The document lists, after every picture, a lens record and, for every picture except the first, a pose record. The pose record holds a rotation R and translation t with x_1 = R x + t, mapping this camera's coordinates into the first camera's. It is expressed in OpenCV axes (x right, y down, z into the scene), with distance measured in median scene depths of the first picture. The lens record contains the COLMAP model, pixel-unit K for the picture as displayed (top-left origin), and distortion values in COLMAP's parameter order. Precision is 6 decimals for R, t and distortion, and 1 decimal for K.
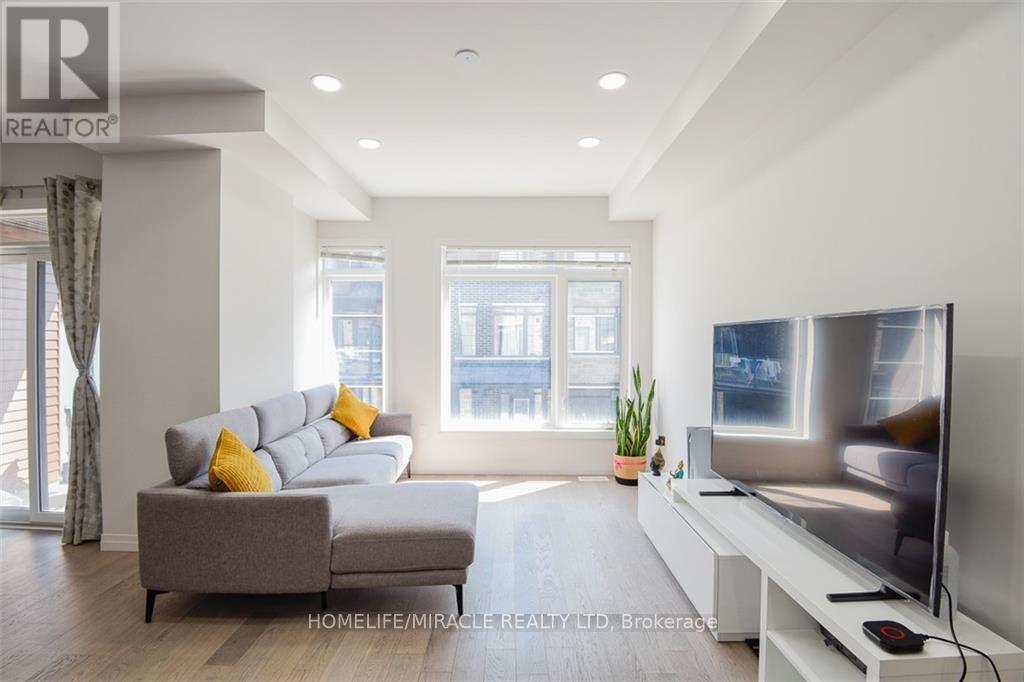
lens RADIAL K [[465.8, 0, 511.3], [0, 465.8, 339.8], [0, 0, 1]] dist [-0.023803, -0.001359]
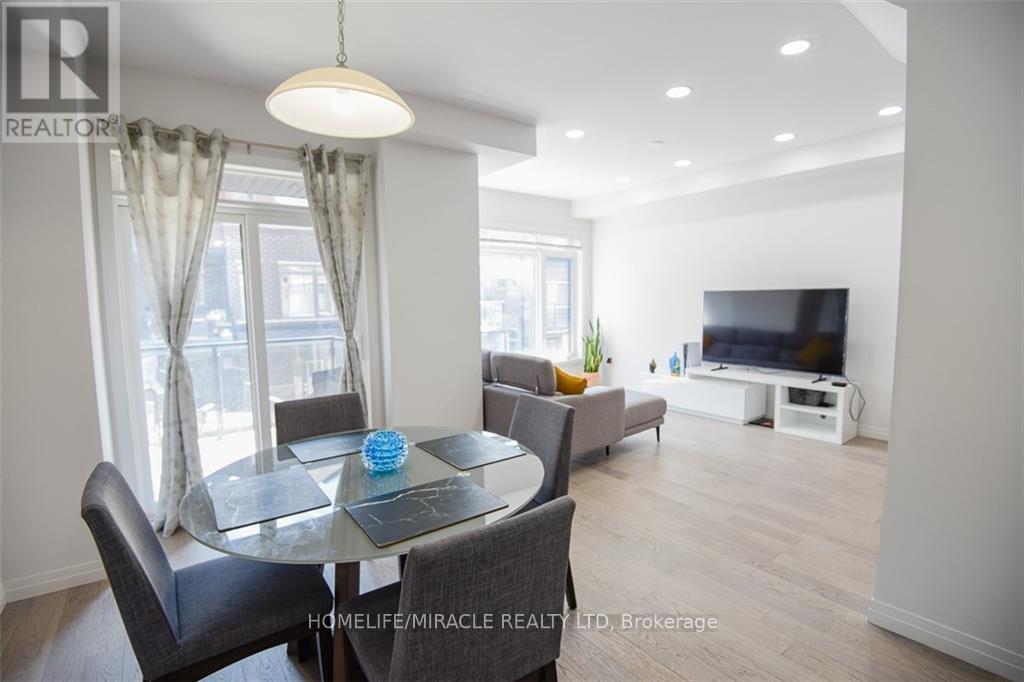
lens RADIAL K [[465.8, 0, 508.1], [0, 465.8, 342.8], [0, 0, 1]] dist [-0.023803, -0.001359]
pose [[0.791664, -0.070313, 0.606897, -0.930410], [0.011633, 0.994910, 0.100093, -0.013427], [-0.610845, -0.072180, 0.788453, -0.071447]]
